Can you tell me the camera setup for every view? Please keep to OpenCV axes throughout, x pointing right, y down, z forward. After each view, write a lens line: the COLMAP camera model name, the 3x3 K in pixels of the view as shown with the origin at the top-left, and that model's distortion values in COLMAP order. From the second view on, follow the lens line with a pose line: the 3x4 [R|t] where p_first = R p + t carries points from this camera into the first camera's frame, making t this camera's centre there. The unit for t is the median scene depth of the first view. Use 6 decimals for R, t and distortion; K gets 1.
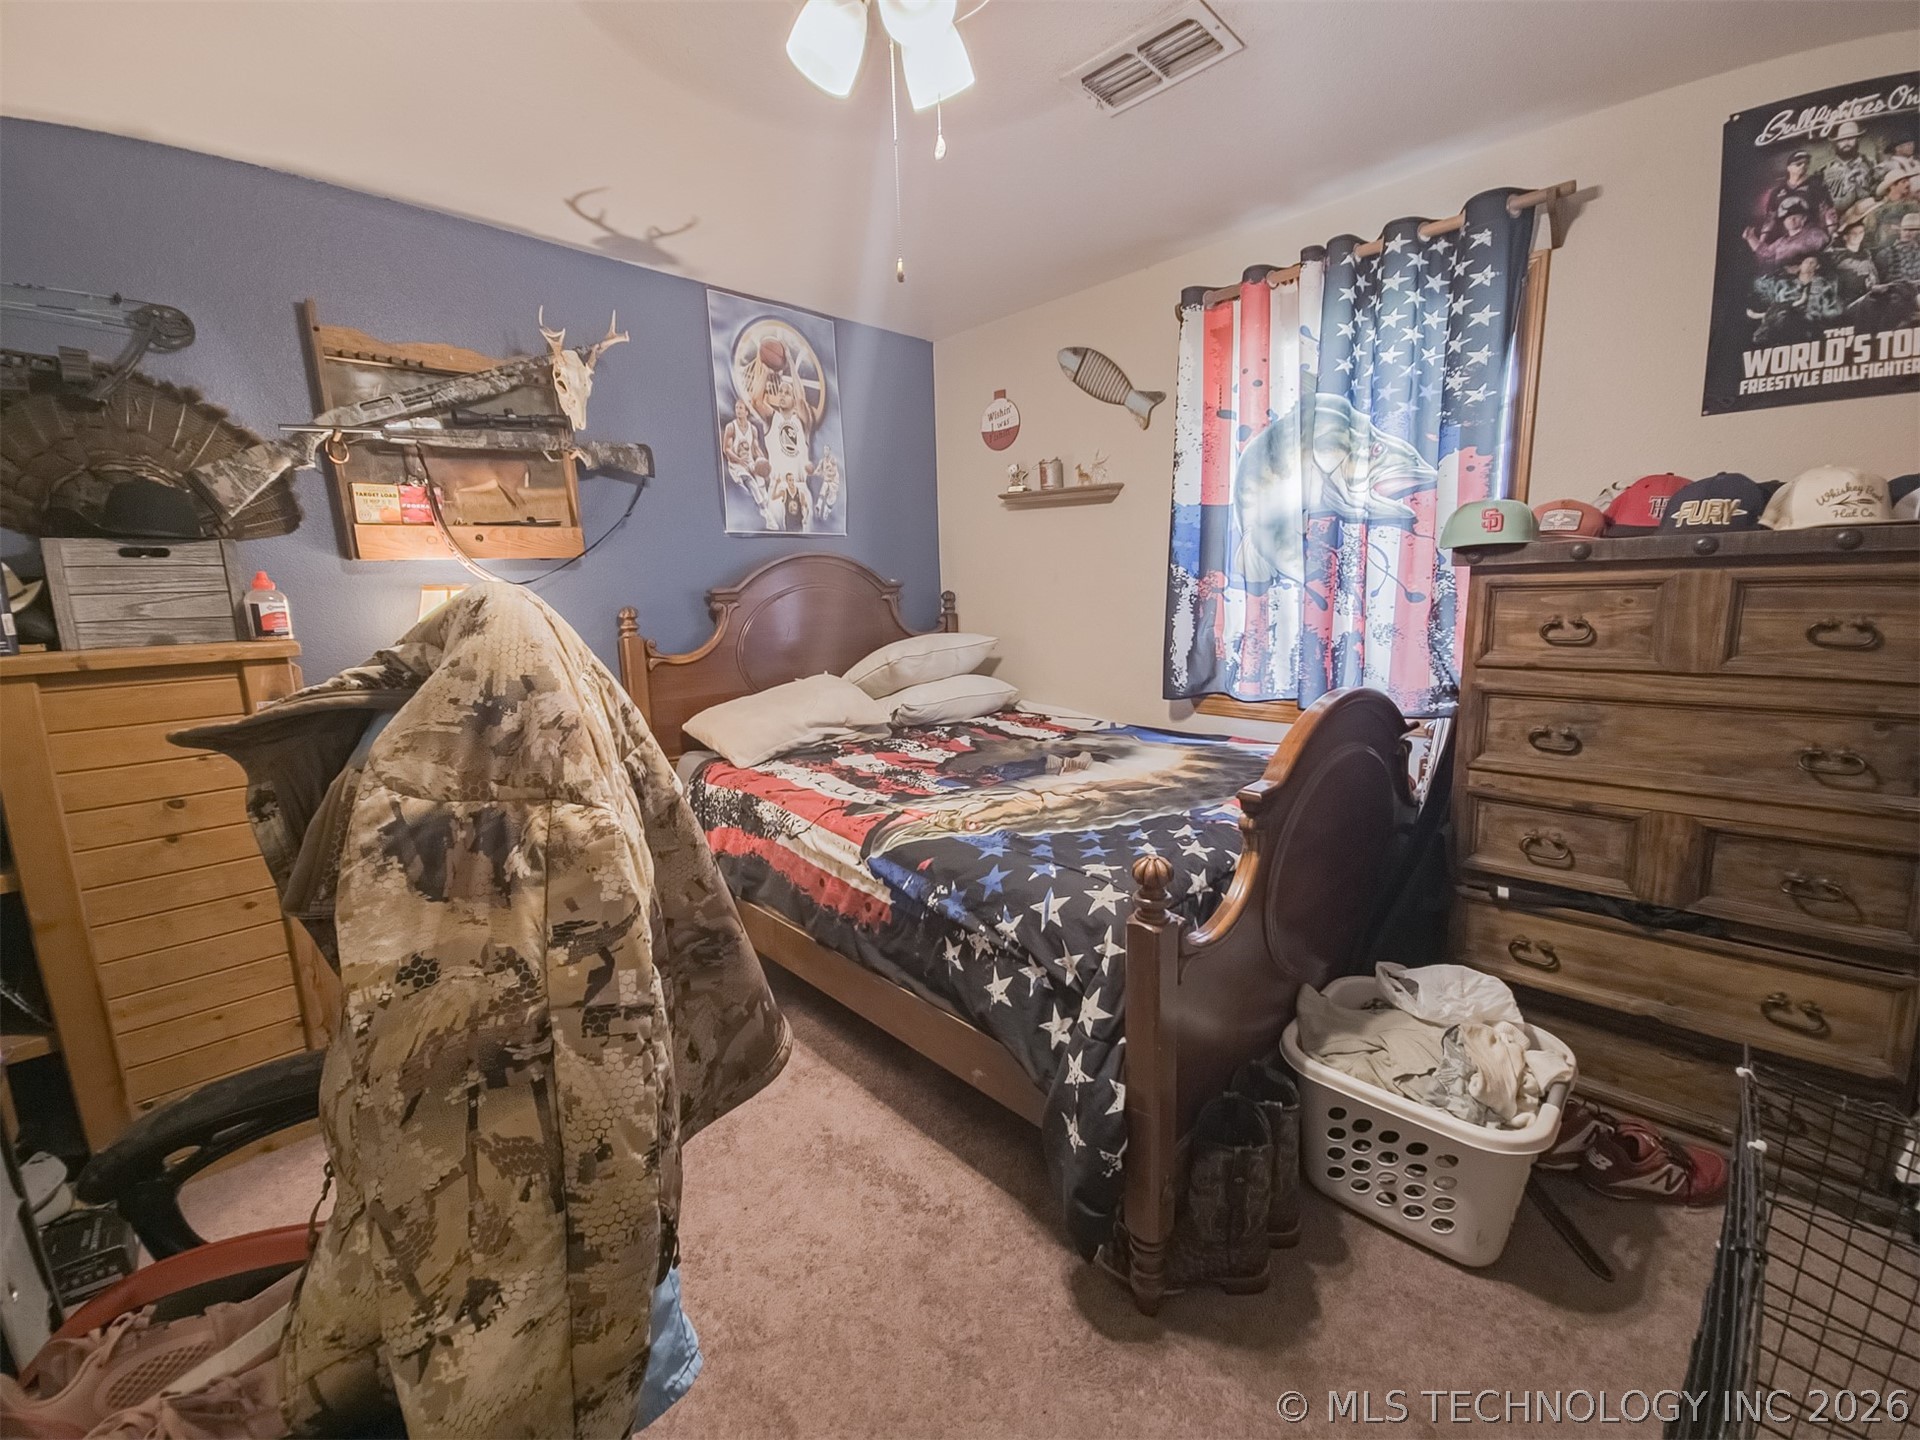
lens RADIAL K [[788.5, 0, 963.3], [0, 788.5, 719.5], [0, 0, 1]] dist [0.005556, -0.006209]
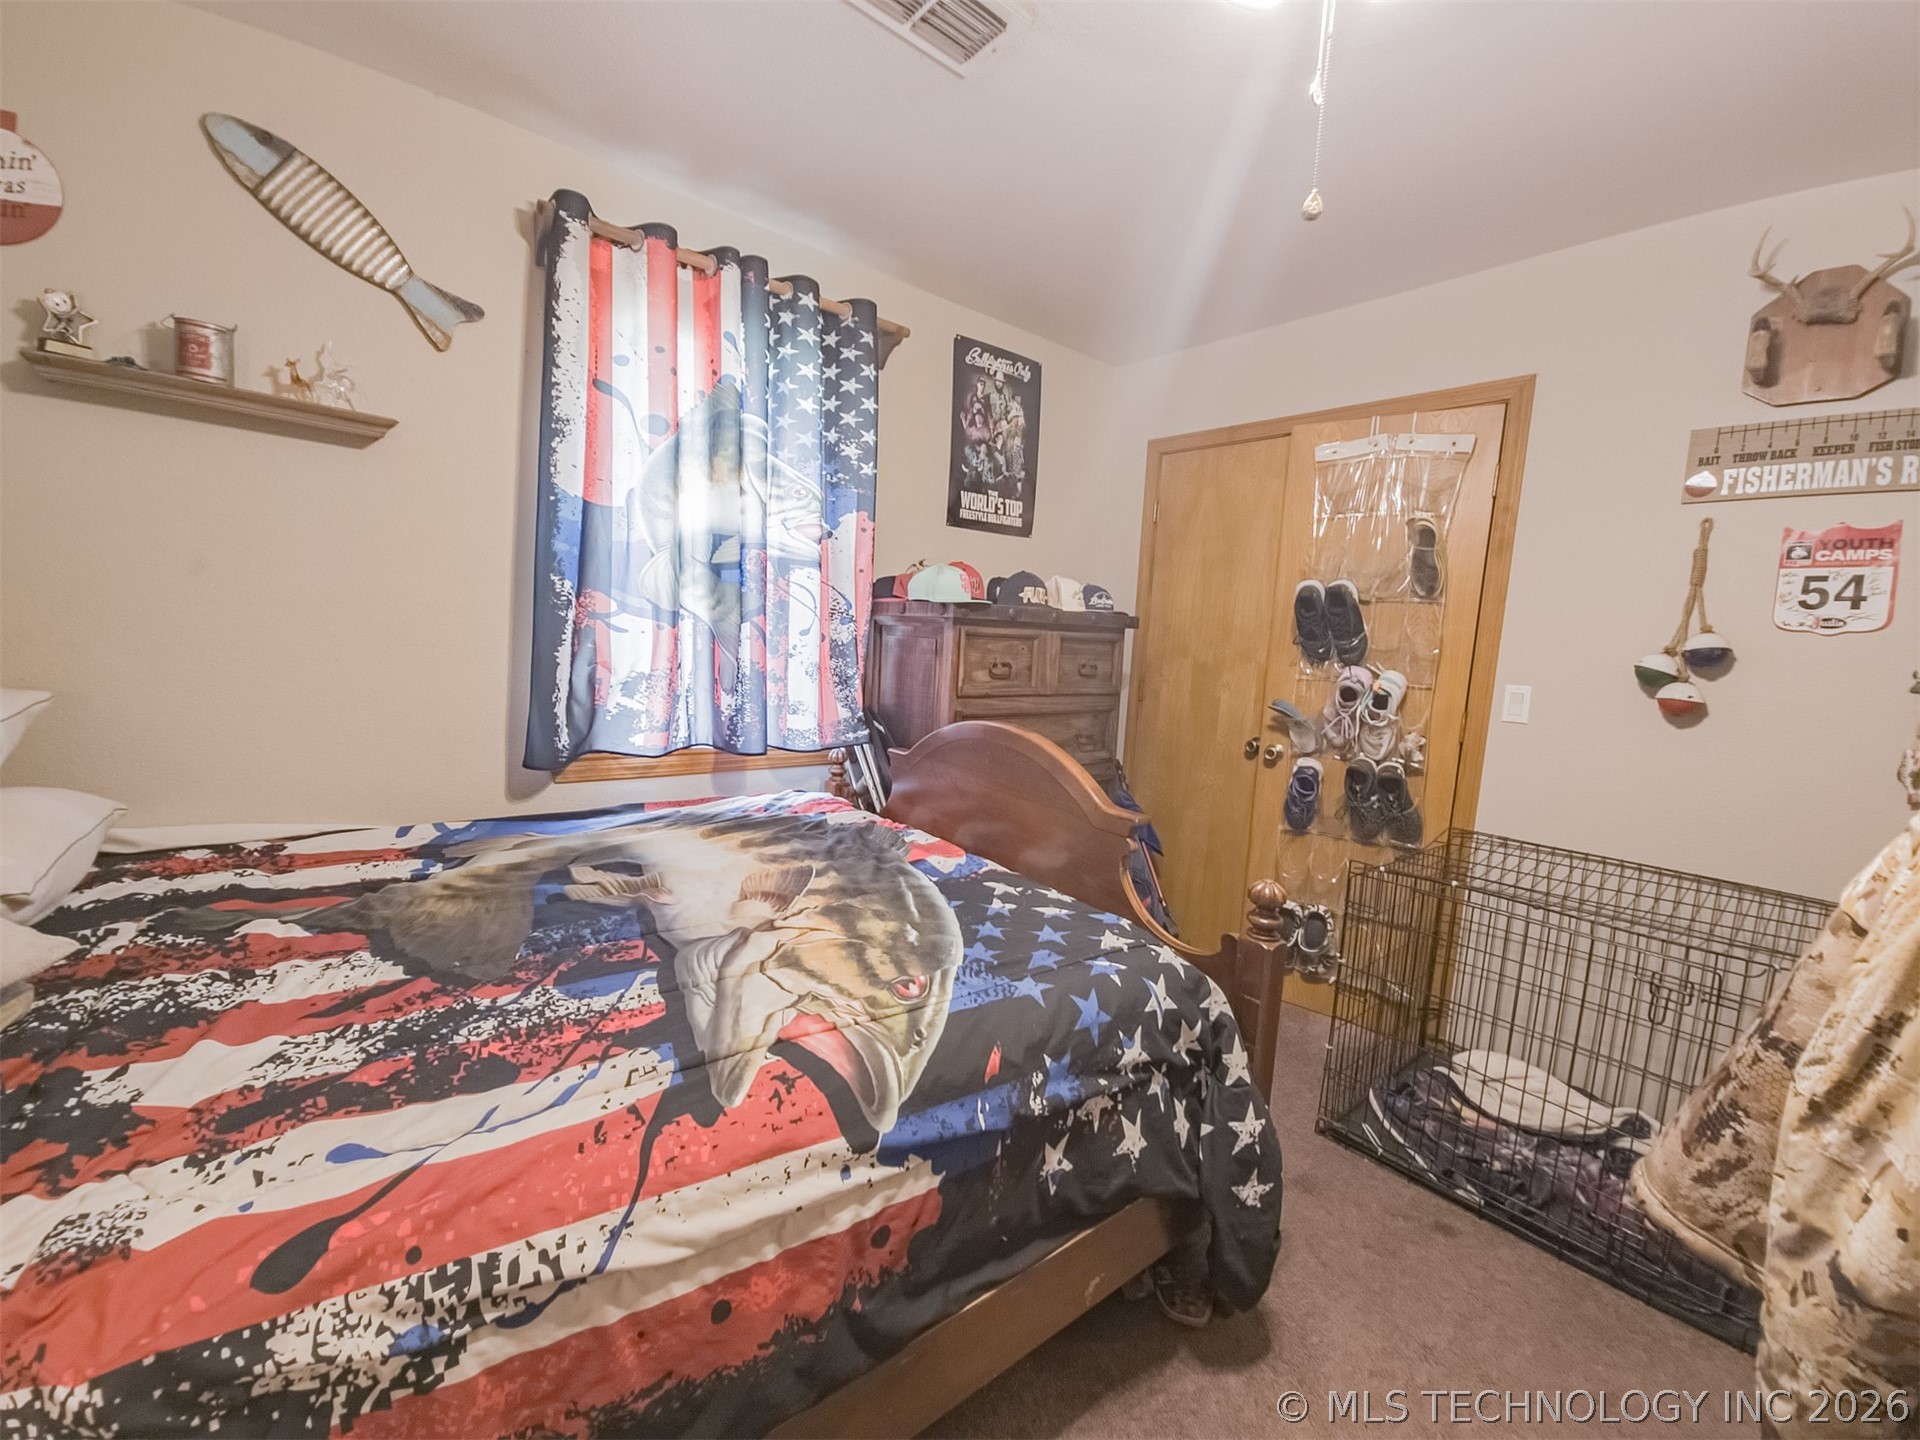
lens RADIAL K [[788.5, 0, 963.3], [0, 788.5, 719.5], [0, 0, 1]] dist [0.005556, -0.006209]
pose [[0.083336, -0.077523, 0.993502, -0.544616], [0.110111, 0.991581, 0.068137, -0.106938], [-0.990419, 0.103717, 0.091171, 0.805951]]
